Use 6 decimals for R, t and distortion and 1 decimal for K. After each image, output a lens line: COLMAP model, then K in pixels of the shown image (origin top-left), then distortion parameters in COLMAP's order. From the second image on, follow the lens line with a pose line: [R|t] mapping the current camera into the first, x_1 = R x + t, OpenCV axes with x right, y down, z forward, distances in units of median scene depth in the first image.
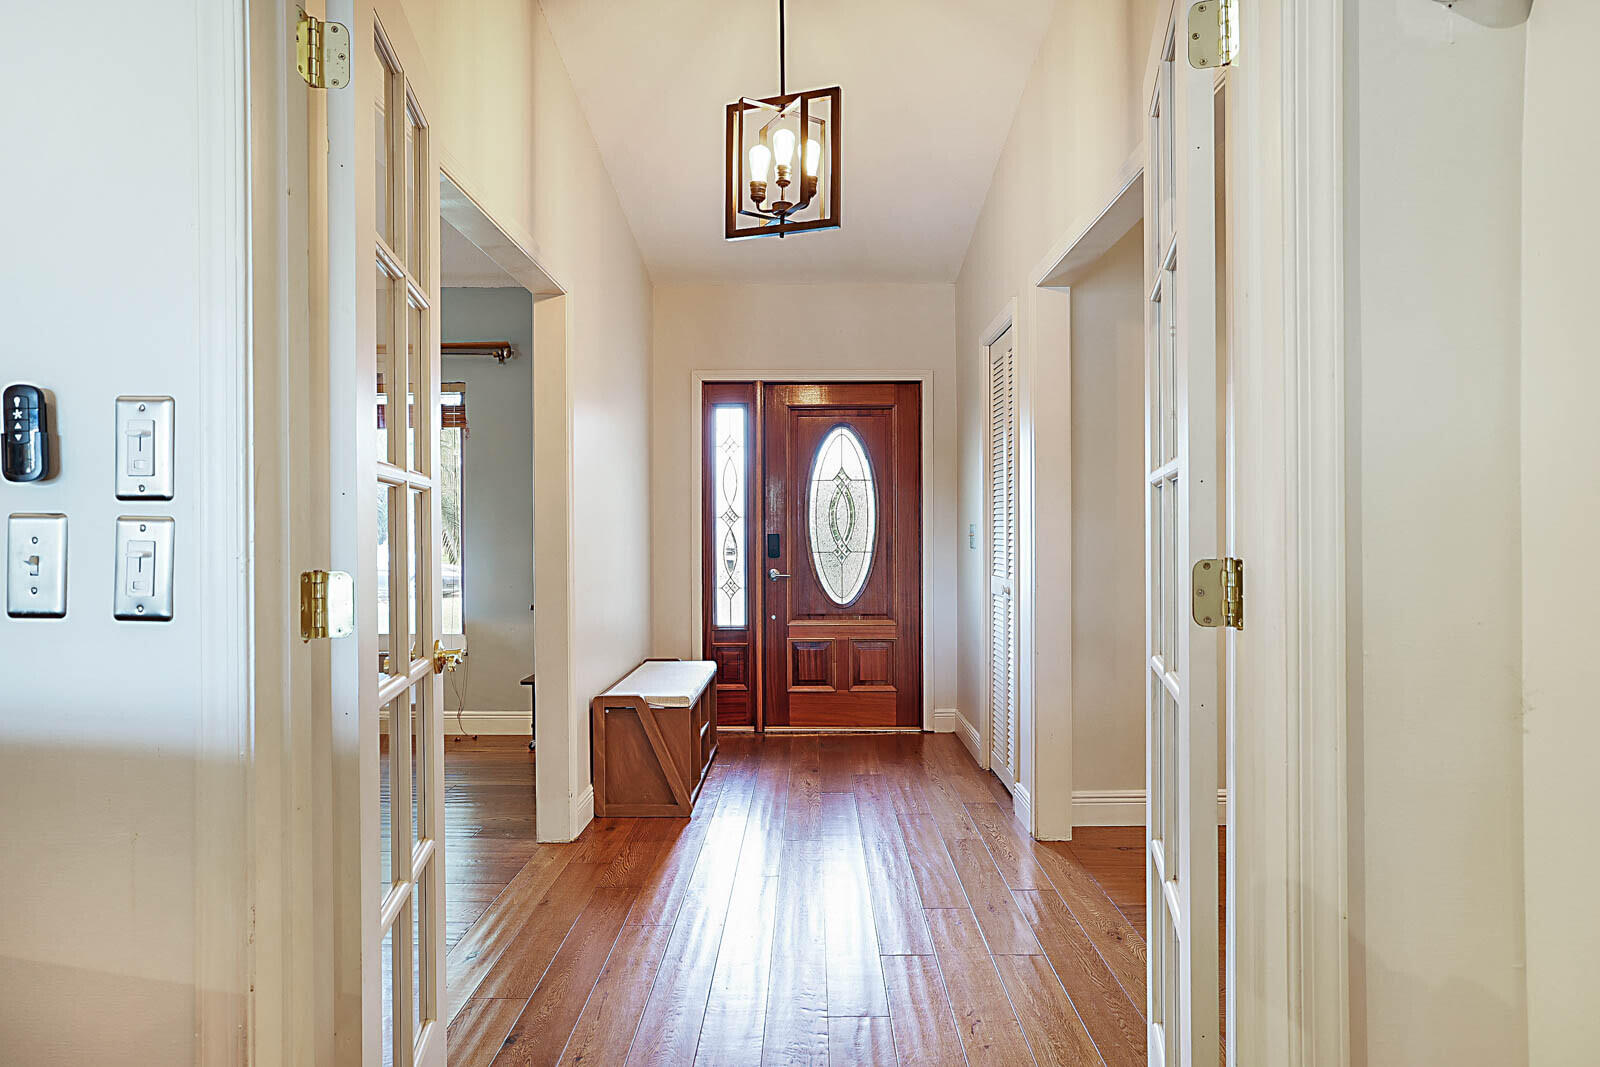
lens RADIAL K [[920.9, 0, 809.7], [0, 920.9, 529.7], [0, 0, 1]] dist [-0.000548, 0.000029]
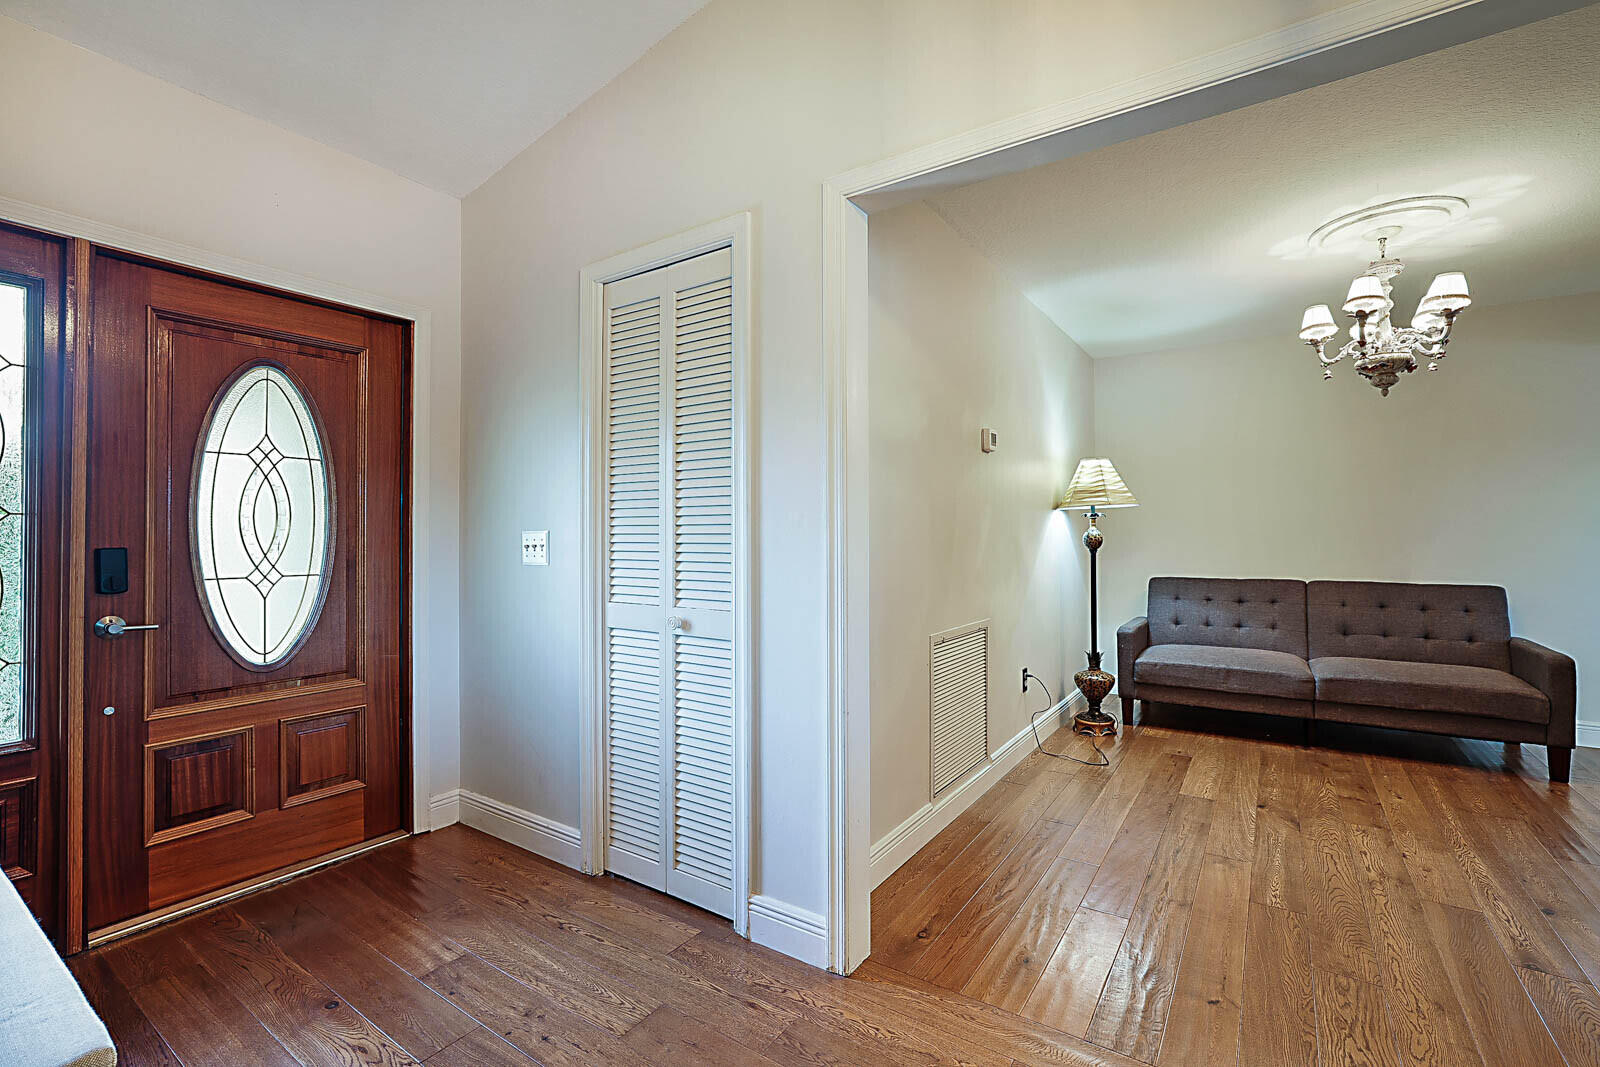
lens RADIAL K [[692.2, 0, 787.4], [0, 692.2, 530.4], [0, 0, 1]] dist [-0.014004, 0.002596]
pose [[0.569902, 0.008663, 0.821667, -0.137642], [0.002839, 0.999918, -0.012511, 0.000755], [-0.821707, 0.009463, 0.569831, 0.472637]]
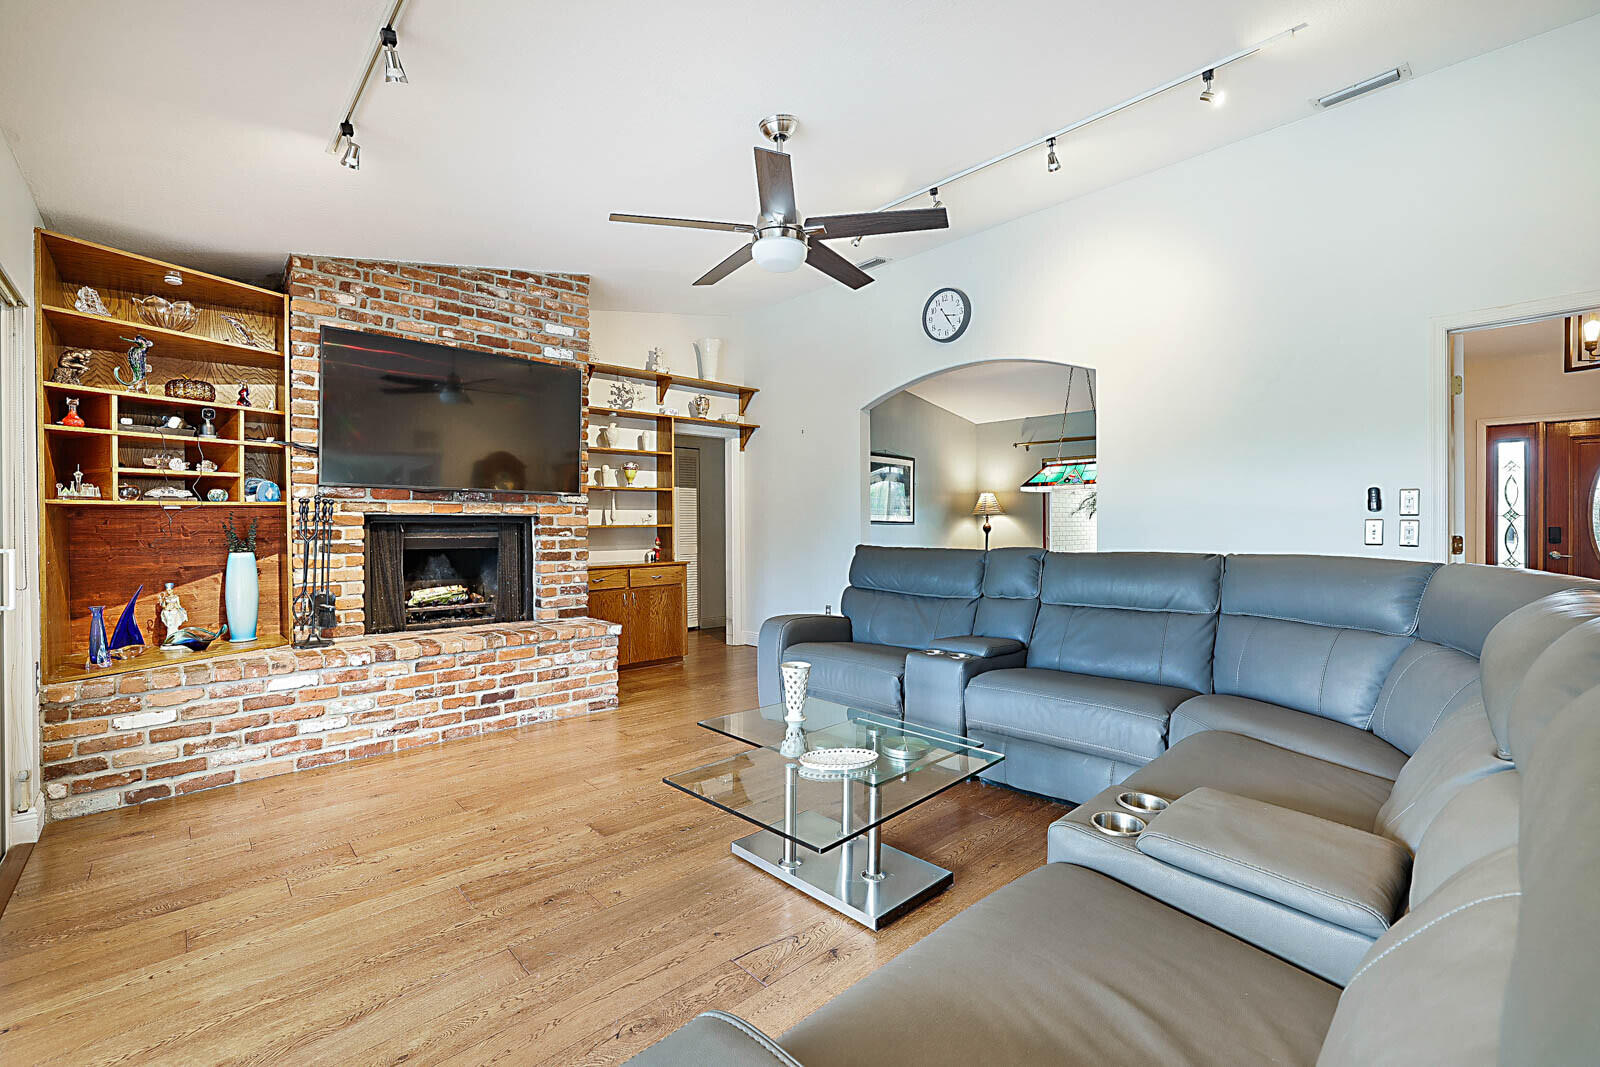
lens RADIAL K [[692.2, 0, 788.6], [0, 692.2, 522.8], [0, 0, 1]] dist [-0.014004, 0.002596]
pose [[0.686729, -0.007036, -0.726879, -0.084612], [0.002952, 0.999972, -0.006892, 0.002228], [0.726907, 0.002587, 0.686731, -0.585948]]
